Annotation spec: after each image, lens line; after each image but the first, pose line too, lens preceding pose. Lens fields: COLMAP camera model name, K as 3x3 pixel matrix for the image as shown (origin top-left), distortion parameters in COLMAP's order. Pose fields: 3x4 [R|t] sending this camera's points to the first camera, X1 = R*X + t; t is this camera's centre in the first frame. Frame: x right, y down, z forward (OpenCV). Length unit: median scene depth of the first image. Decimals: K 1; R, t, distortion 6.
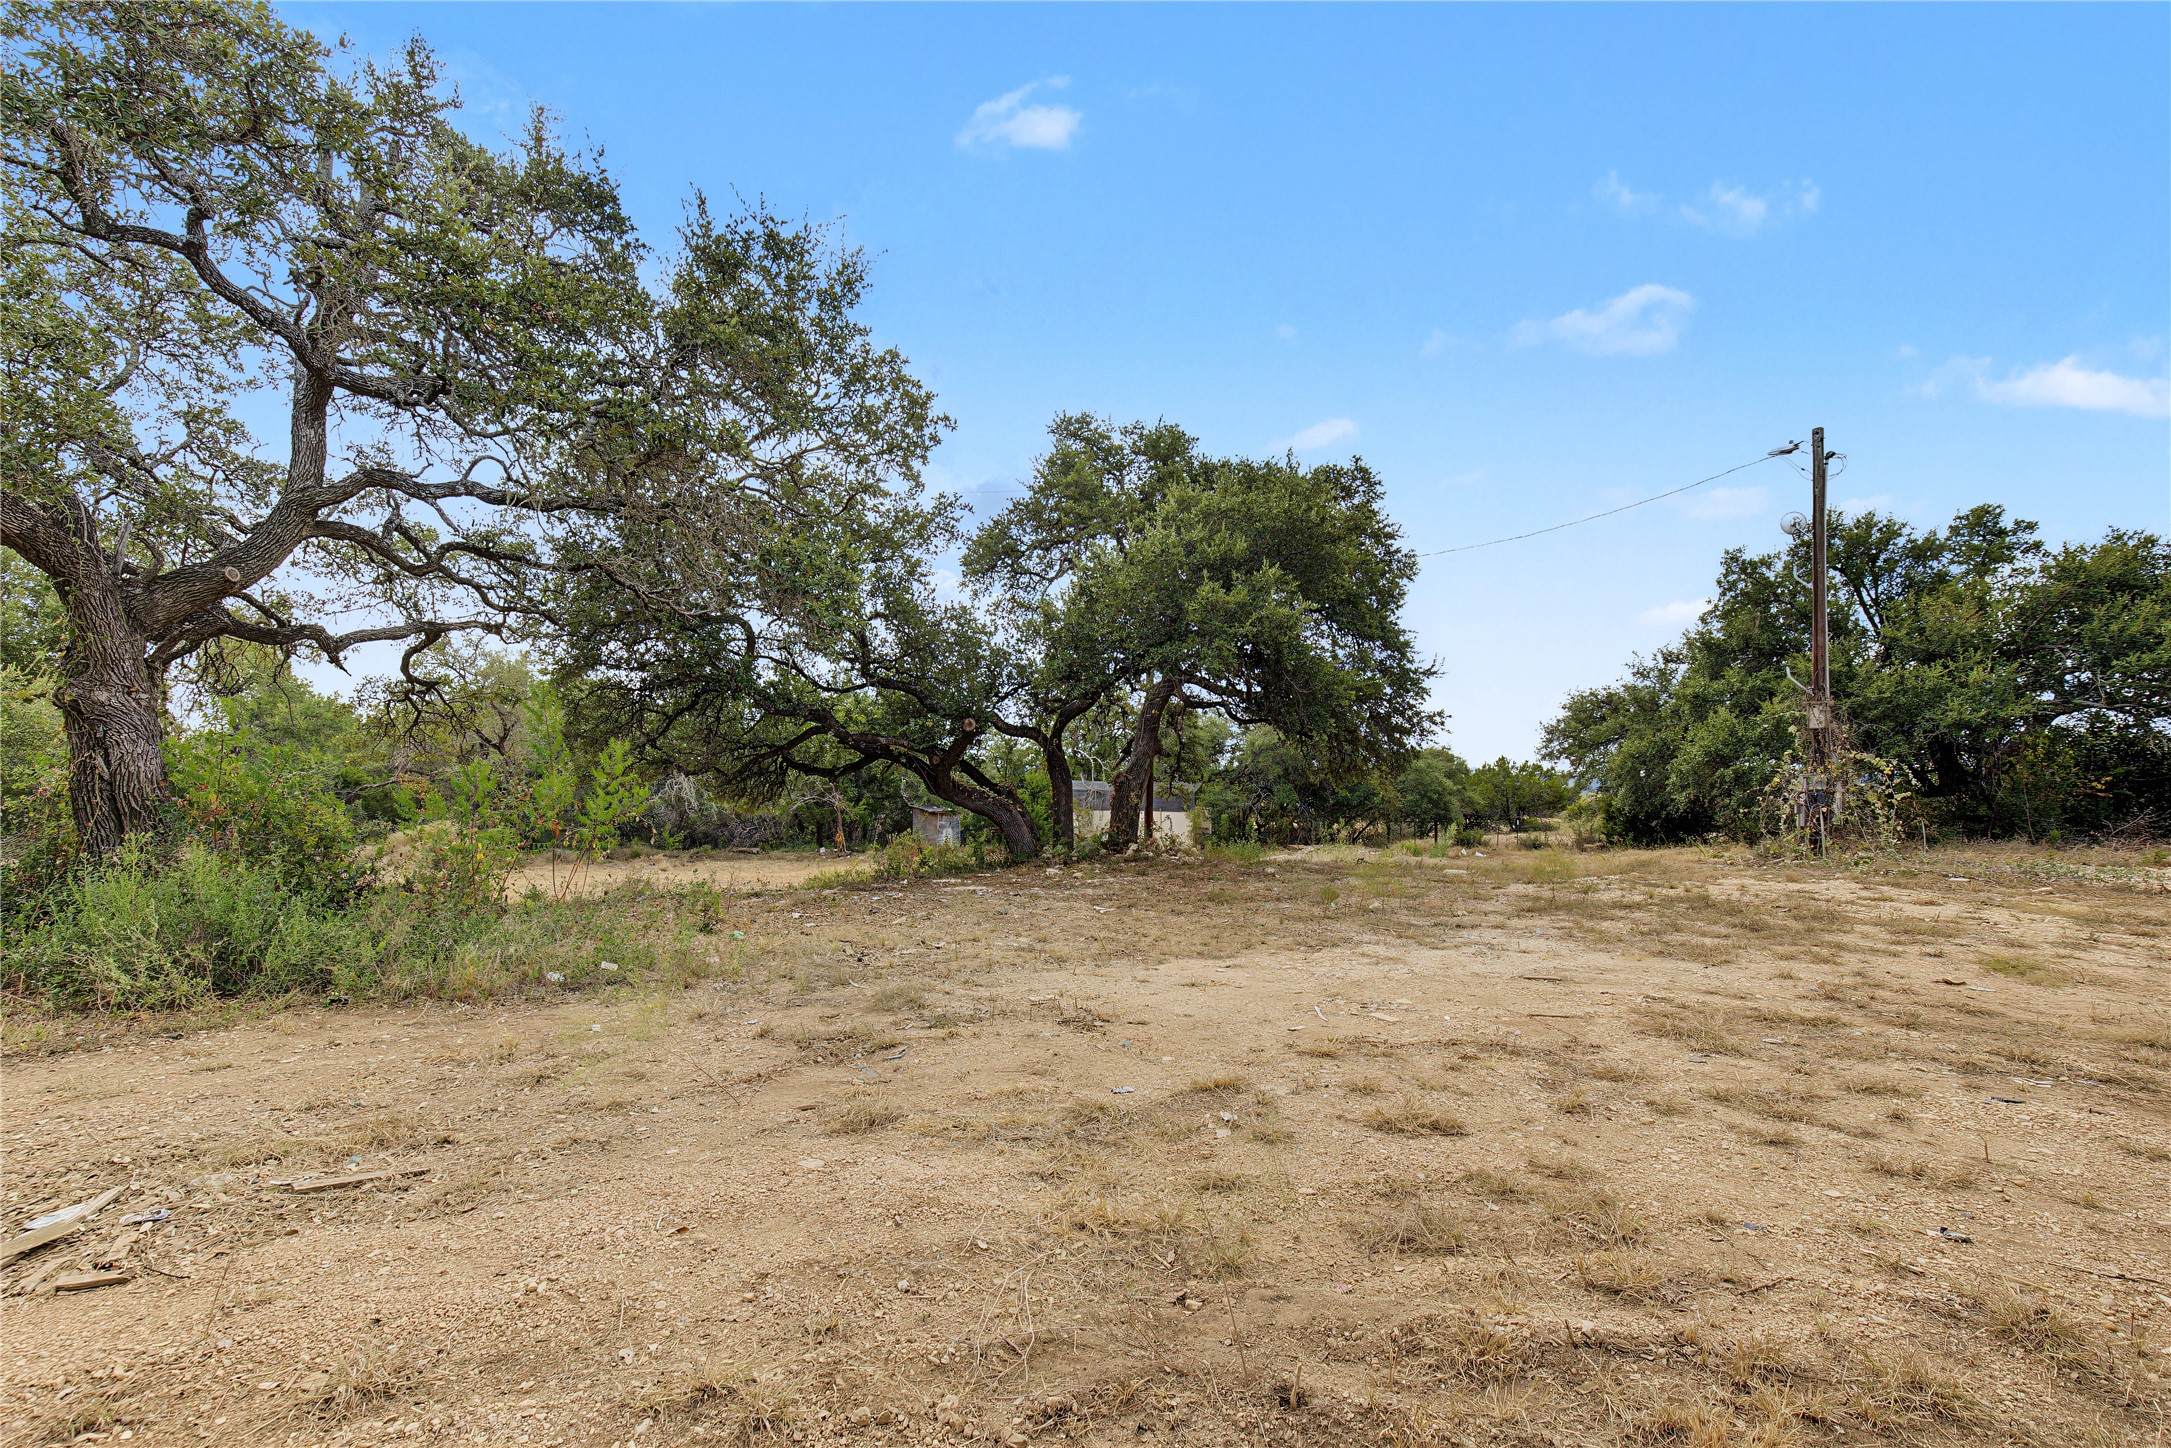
lens RADIAL K [[1006.2, 0, 1078.0], [0, 1006.2, 734.1], [0, 0, 1]] dist [-0.005331, 0.003637]
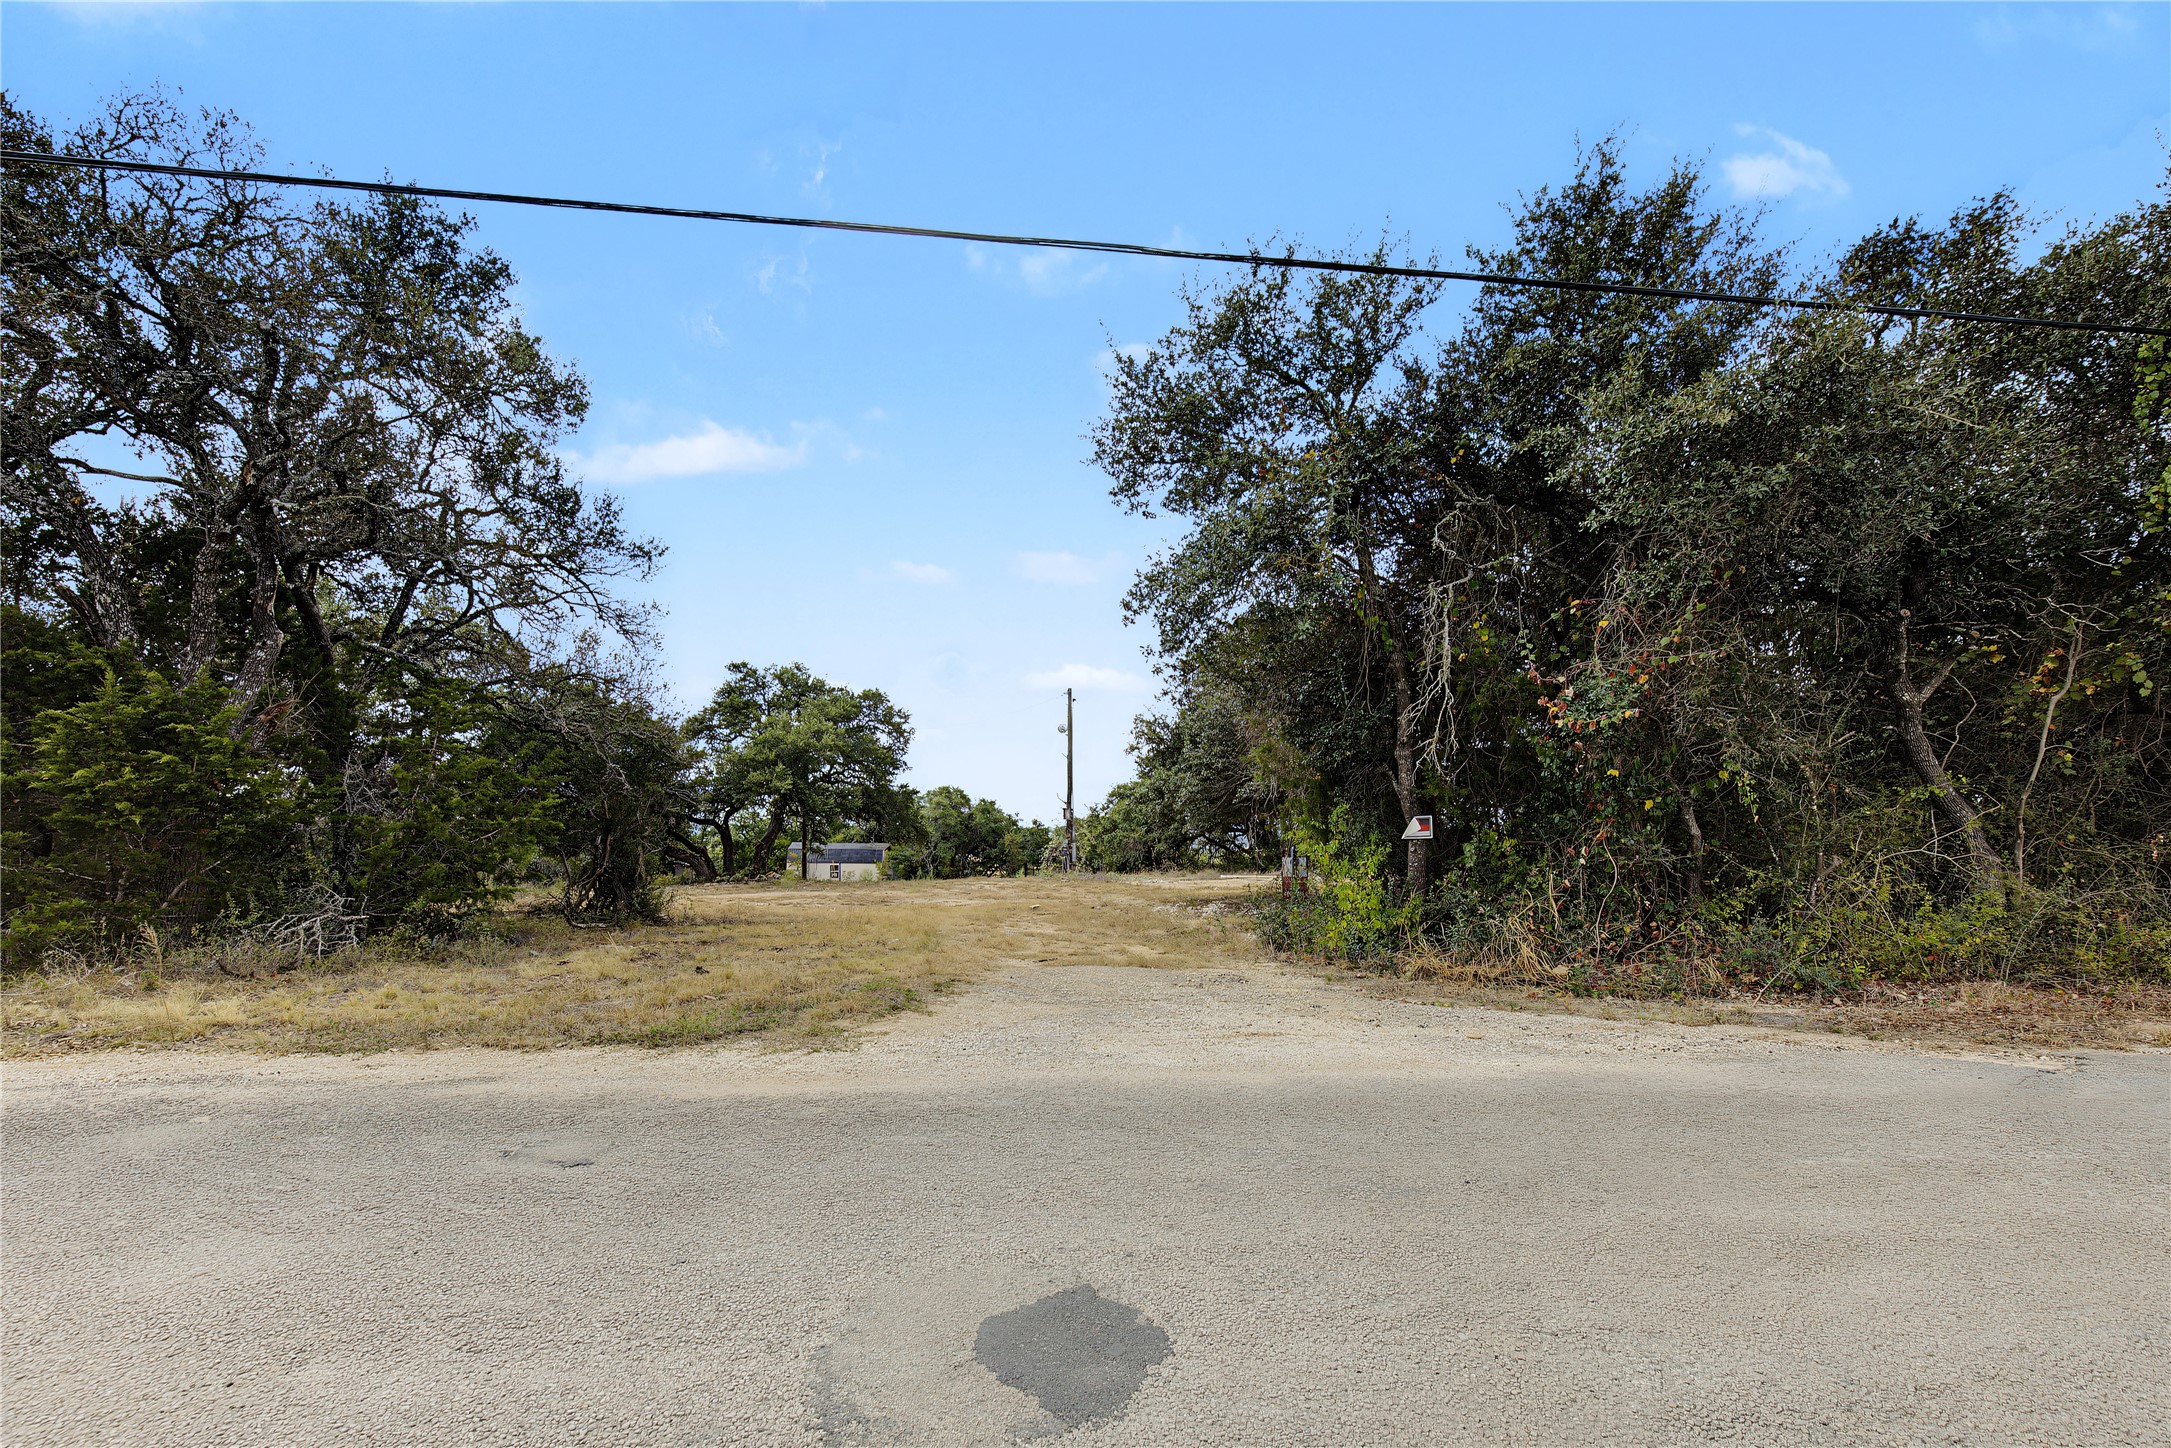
lens RADIAL K [[1006.2, 0, 1079.5], [0, 1006.2, 813.1], [0, 0, 1]] dist [-0.005331, 0.003637]
pose [[0.983571, -0.004436, 0.180470, 0.301547], [0.000685, 0.999783, 0.020842, -0.057945], [-0.180523, -0.020376, 0.983360, -1.095725]]
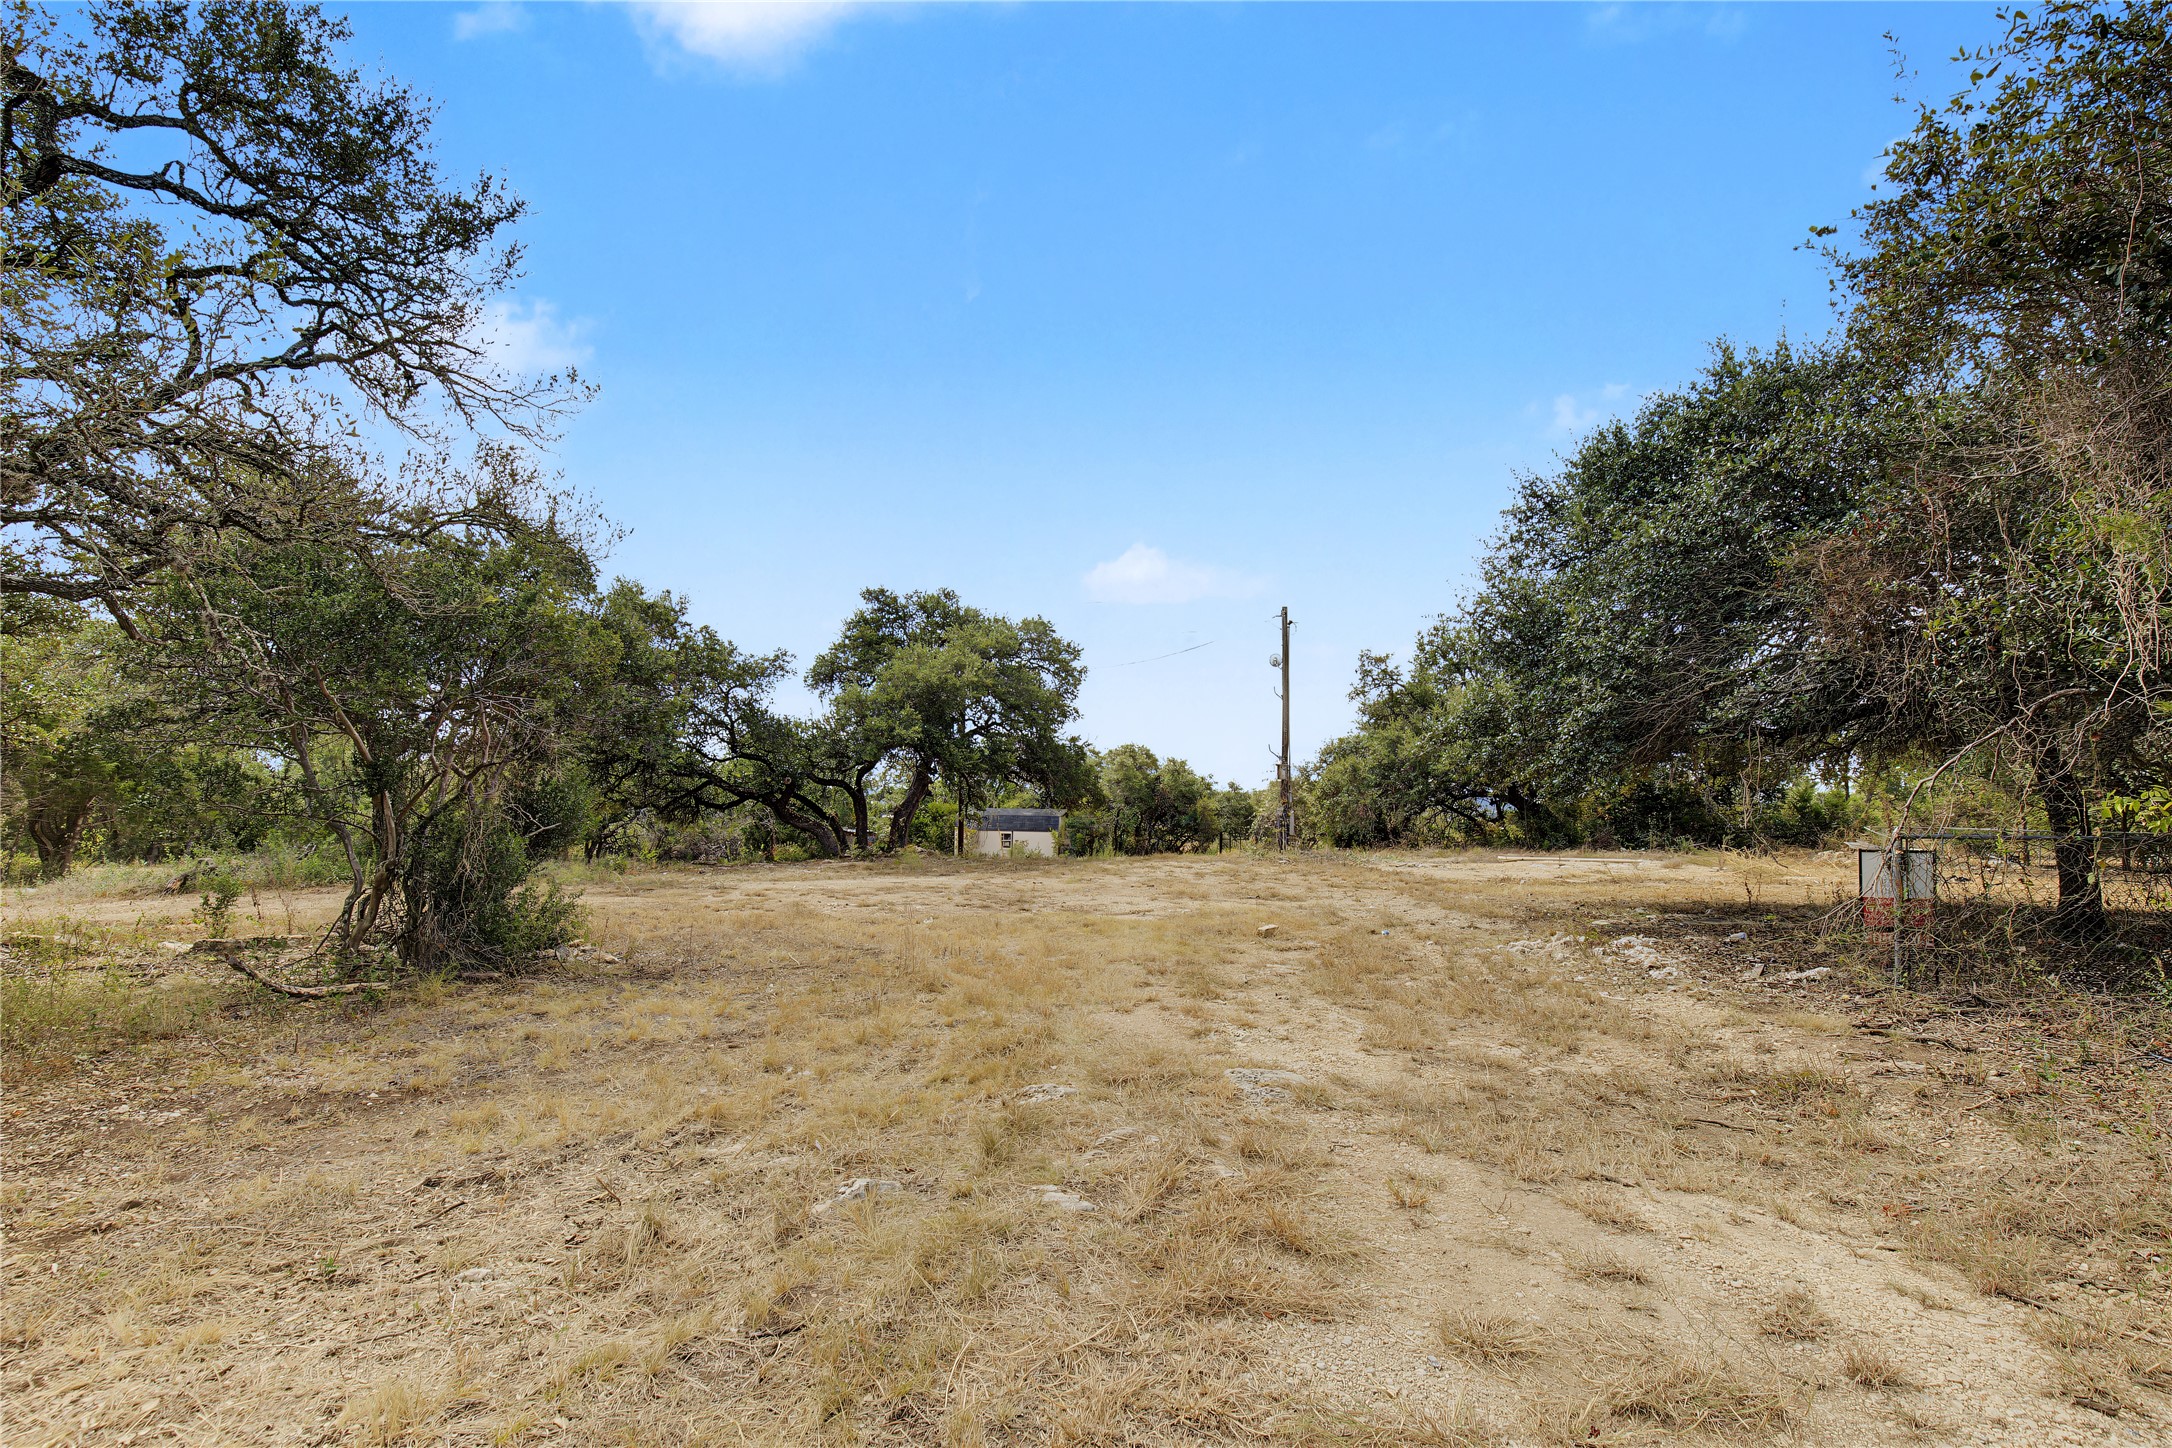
lens RADIAL K [[1006.7, 0, 1095.3], [0, 1006.7, 729.1], [0, 0, 1]] dist [-0.005331, 0.003637]
pose [[0.999928, -0.004492, 0.011161, 0.338085], [0.004804, 0.999595, -0.028061, -0.039069], [-0.011031, 0.028113, 0.999544, -0.645486]]
